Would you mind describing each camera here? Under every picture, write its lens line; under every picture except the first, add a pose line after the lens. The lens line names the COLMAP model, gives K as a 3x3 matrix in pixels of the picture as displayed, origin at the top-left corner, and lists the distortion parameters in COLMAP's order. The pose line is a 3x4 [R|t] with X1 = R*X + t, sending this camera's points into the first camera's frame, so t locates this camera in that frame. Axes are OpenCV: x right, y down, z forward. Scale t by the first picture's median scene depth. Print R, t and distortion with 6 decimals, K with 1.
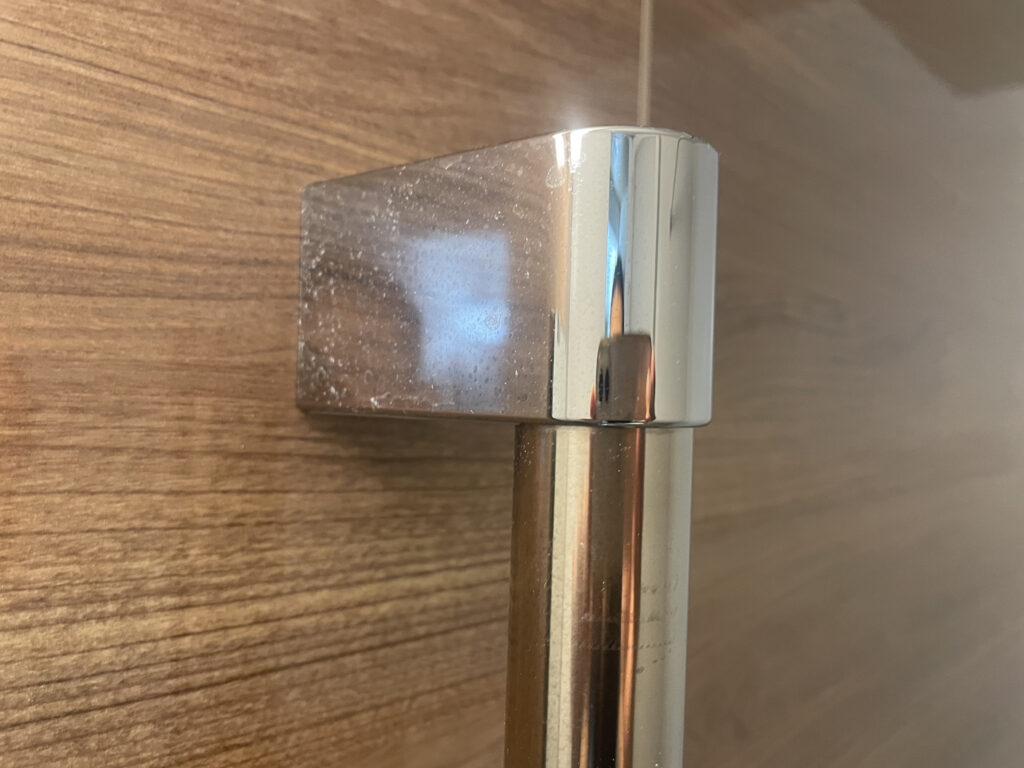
lens RADIAL K [[782.5, 0, 512.0], [0, 782.5, 384.0], [0, 0, 1]] dist [0.076704, -0.124276]
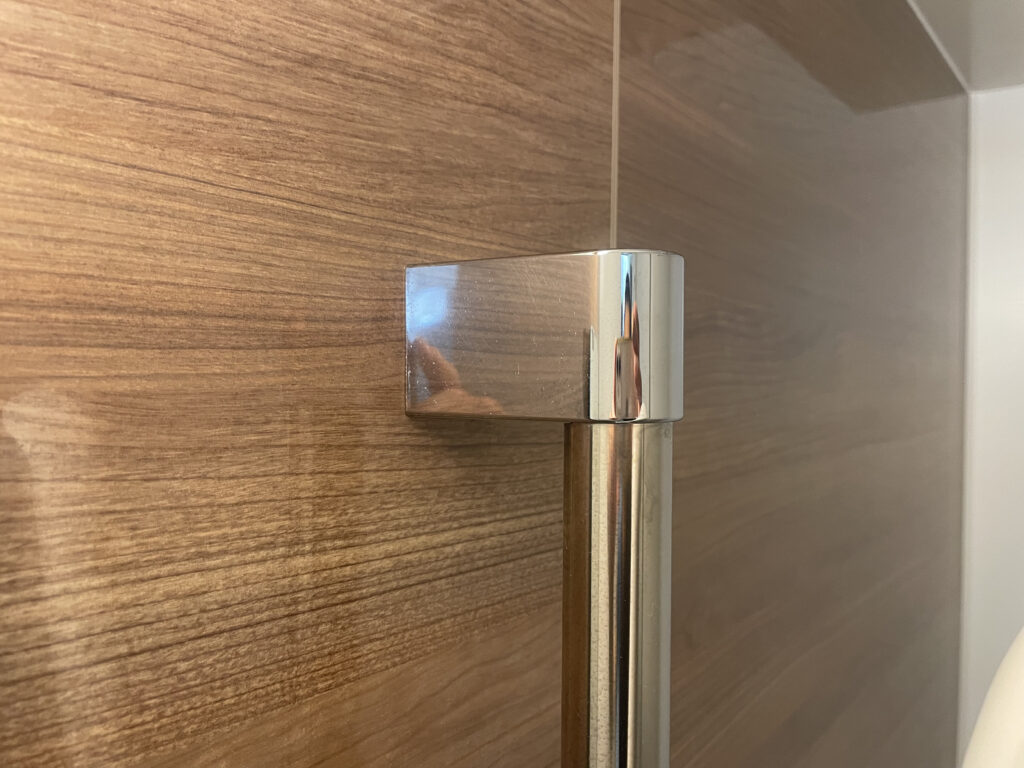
lens RADIAL K [[782.5, 0, 512.0], [0, 782.5, 384.0], [0, 0, 1]] dist [0.076704, -0.124276]
pose [[0.995402, -0.029112, 0.091253, -0.222073], [0.026944, 0.999327, 0.024905, -0.061759], [-0.091916, -0.022332, 0.995516, -0.531551]]
